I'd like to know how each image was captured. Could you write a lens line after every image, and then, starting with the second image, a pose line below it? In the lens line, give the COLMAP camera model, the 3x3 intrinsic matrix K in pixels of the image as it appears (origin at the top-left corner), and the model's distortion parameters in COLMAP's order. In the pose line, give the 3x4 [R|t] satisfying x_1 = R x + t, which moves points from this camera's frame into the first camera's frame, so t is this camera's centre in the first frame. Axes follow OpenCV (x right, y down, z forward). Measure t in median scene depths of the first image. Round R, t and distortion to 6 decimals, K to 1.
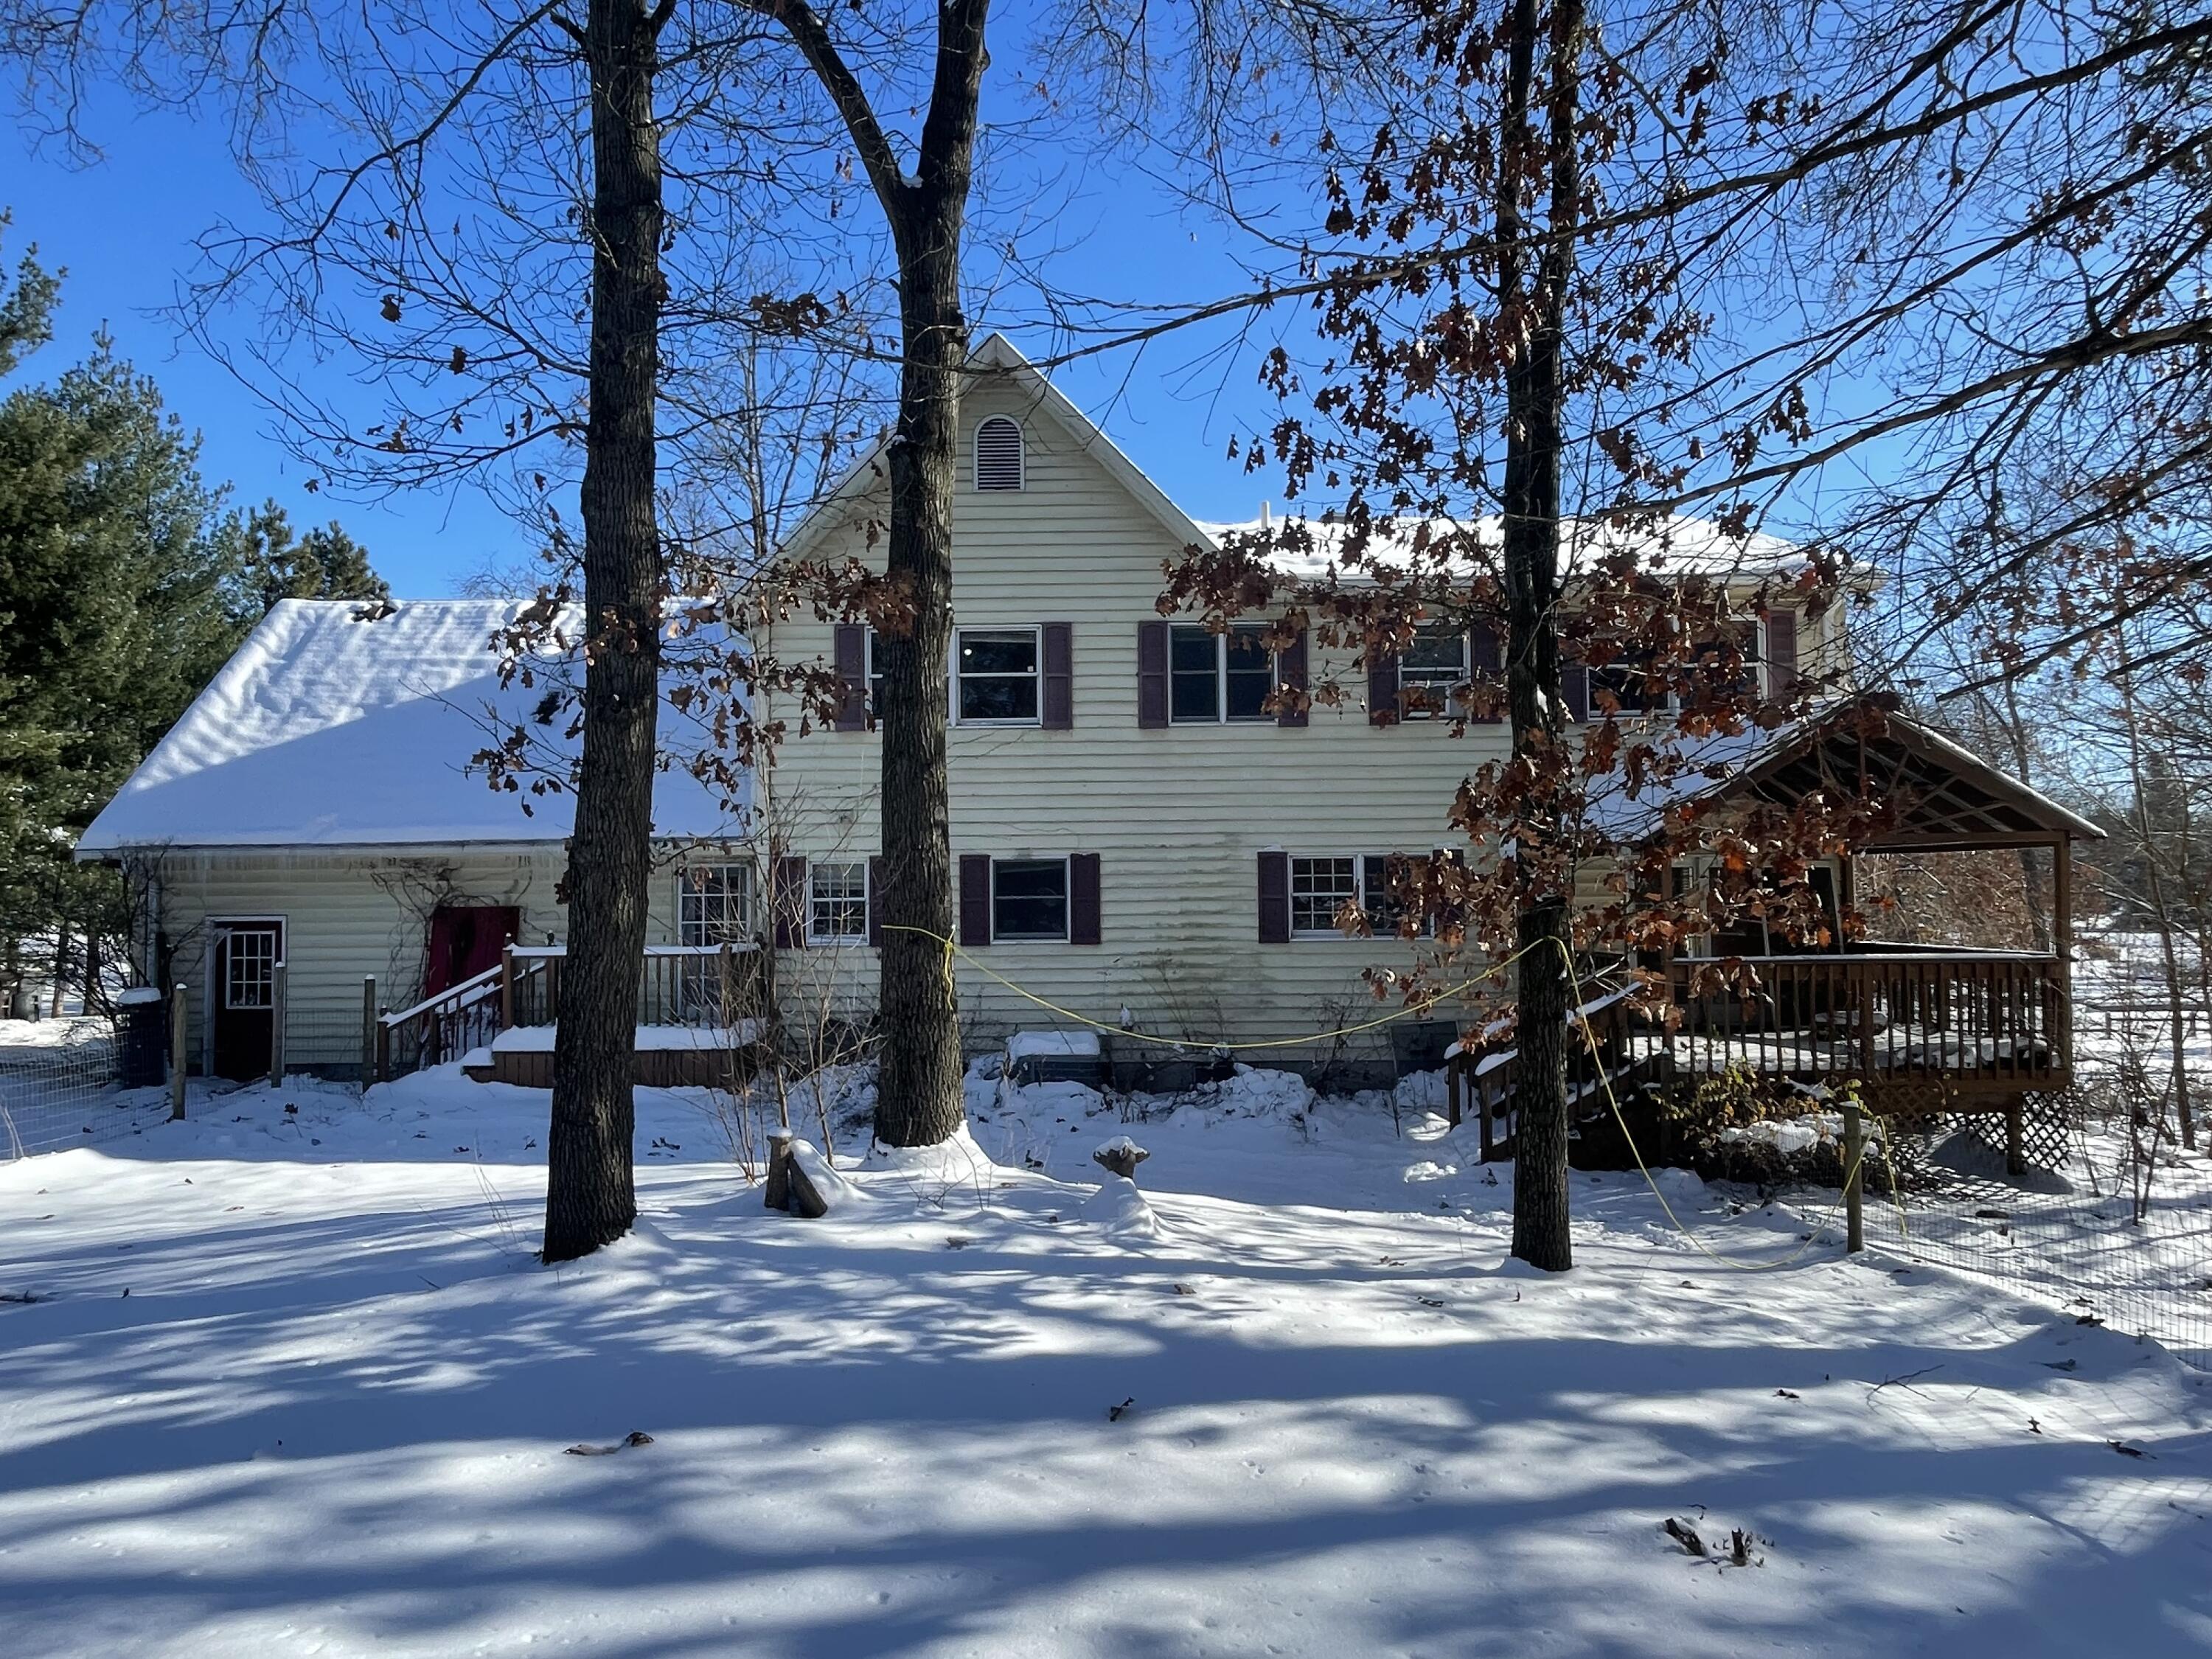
lens RADIAL K [[1292.2, 0, 1109.1], [0, 1292.2, 827.0], [0, 0, 1]] dist [0.007625, -0.000086]
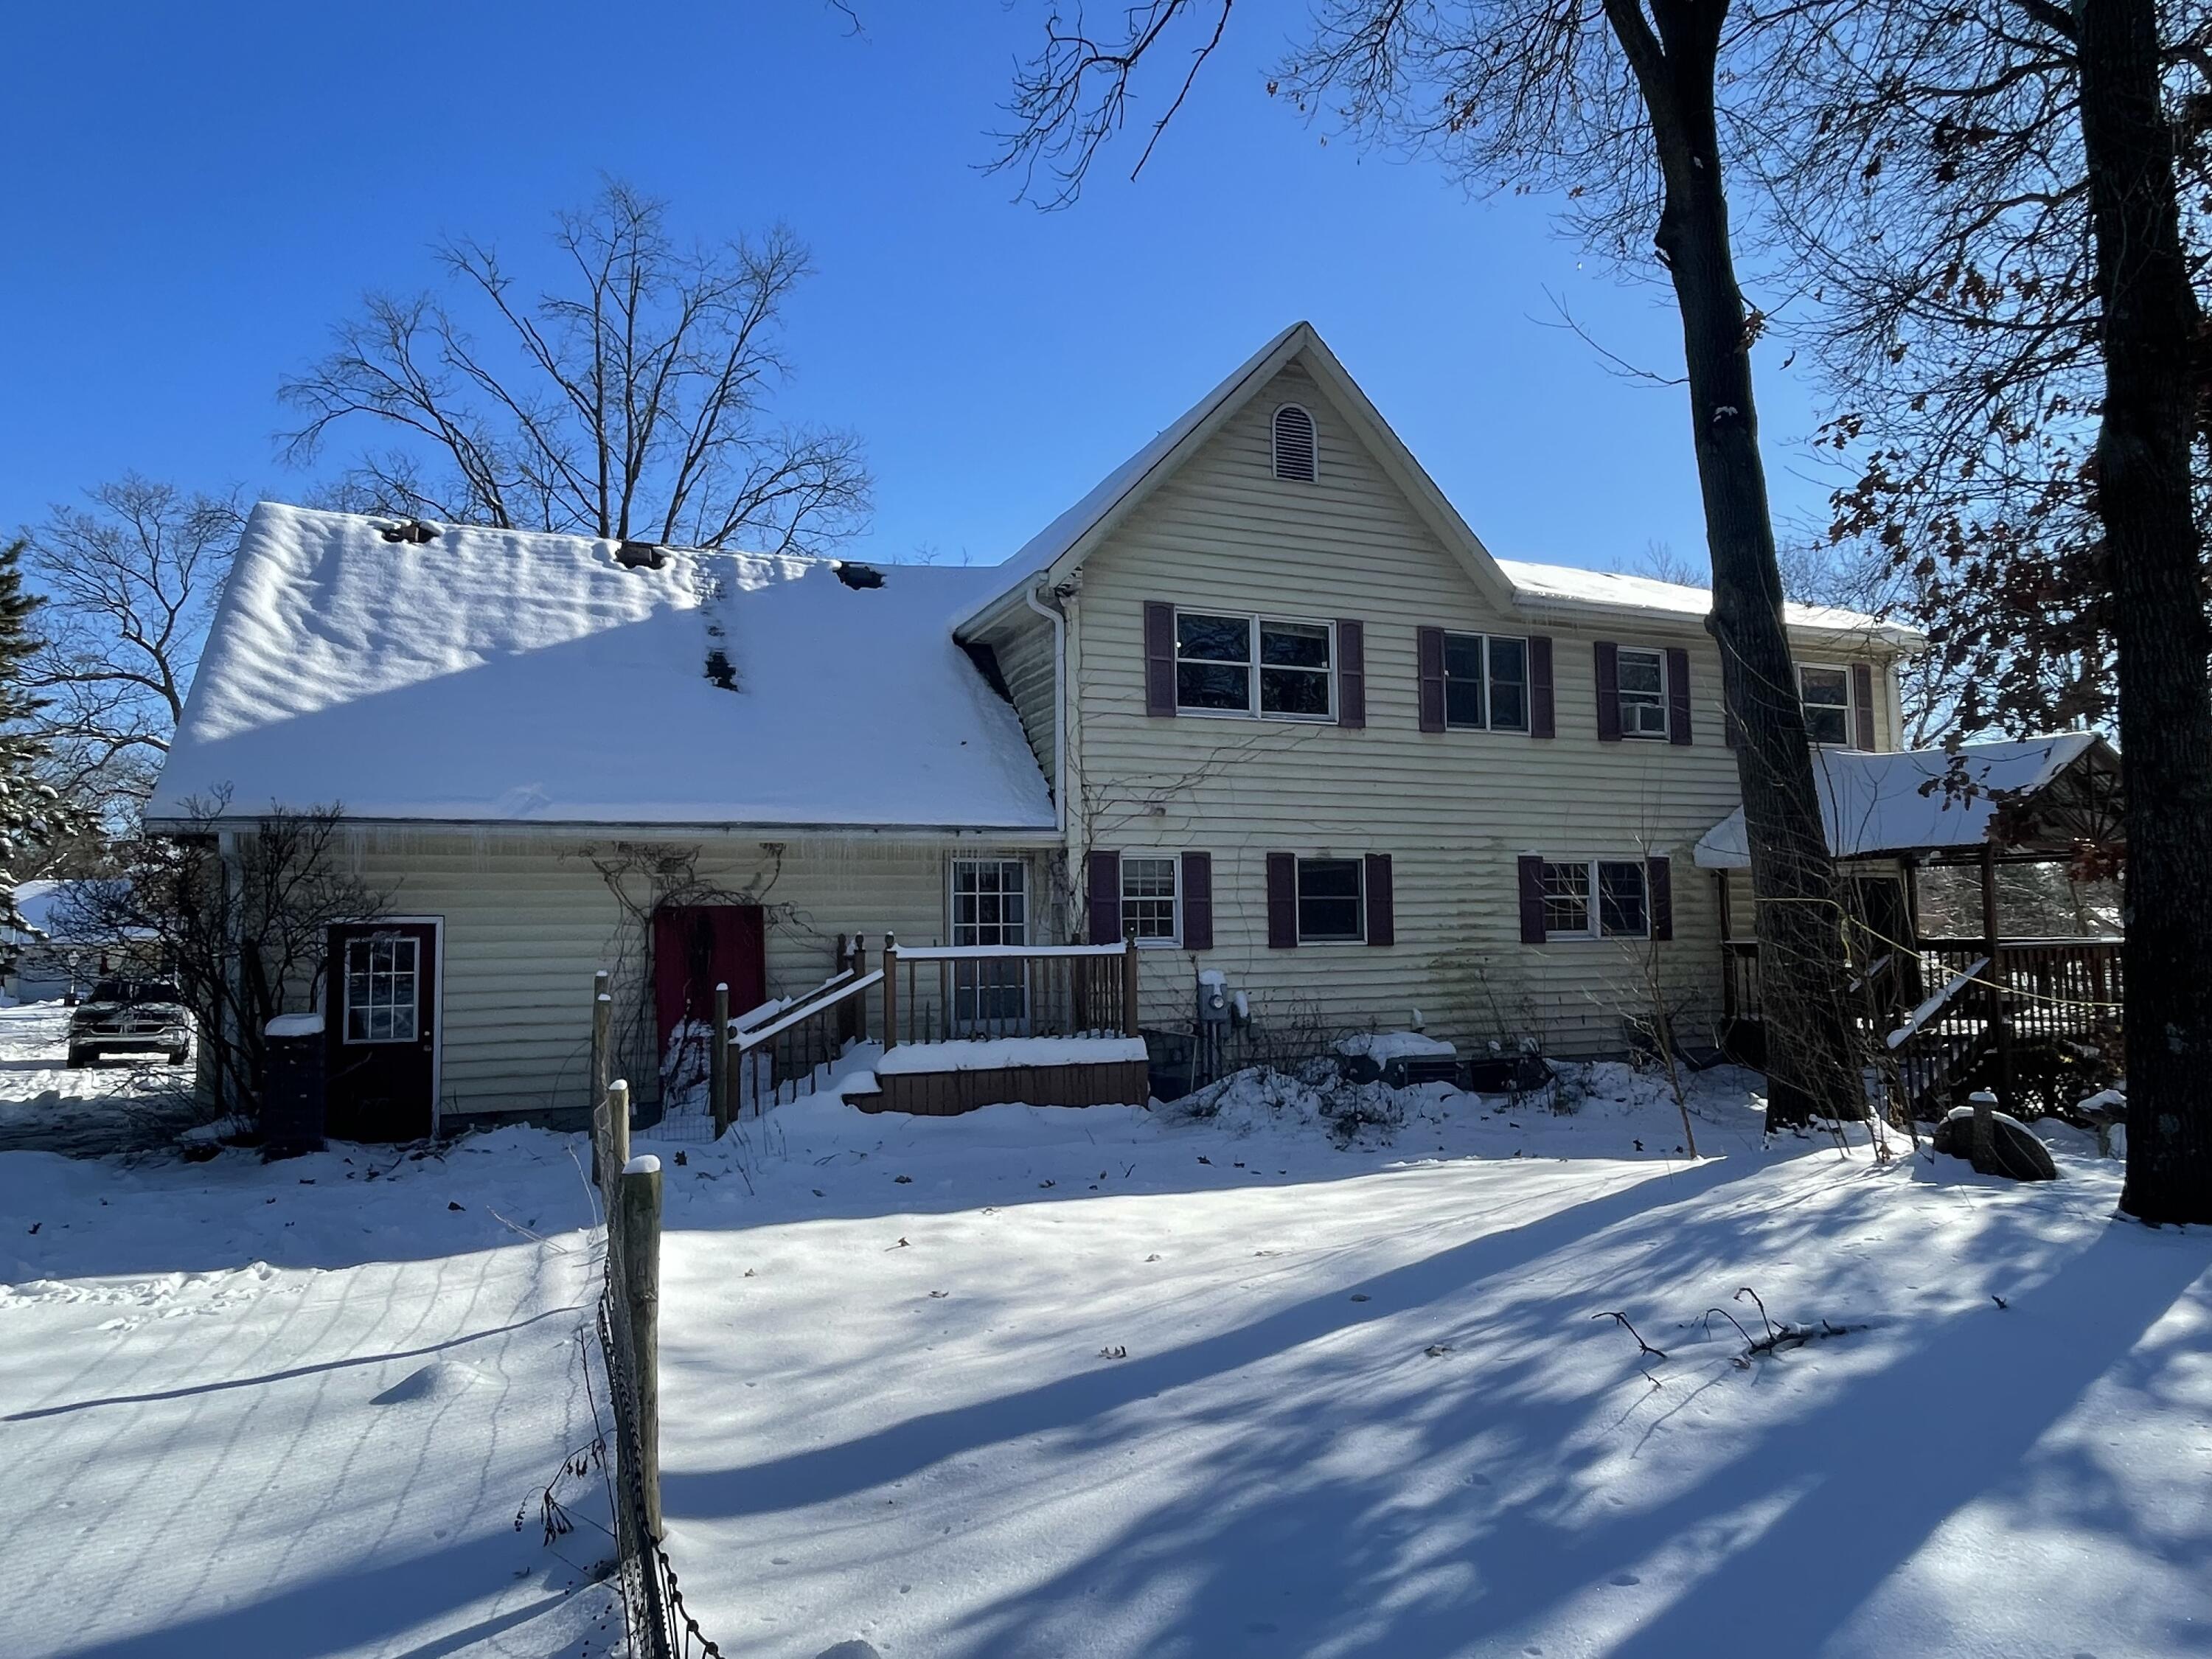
lens RADIAL K [[1292.2, 0, 1107.7], [0, 1292.2, 832.1], [0, 0, 1]] dist [0.007625, -0.000086]
pose [[0.923043, 0.027022, 0.383746, -0.589984], [-0.014599, 0.999272, -0.035248, 0.041687], [-0.384419, 0.026933, 0.922766, 0.164760]]
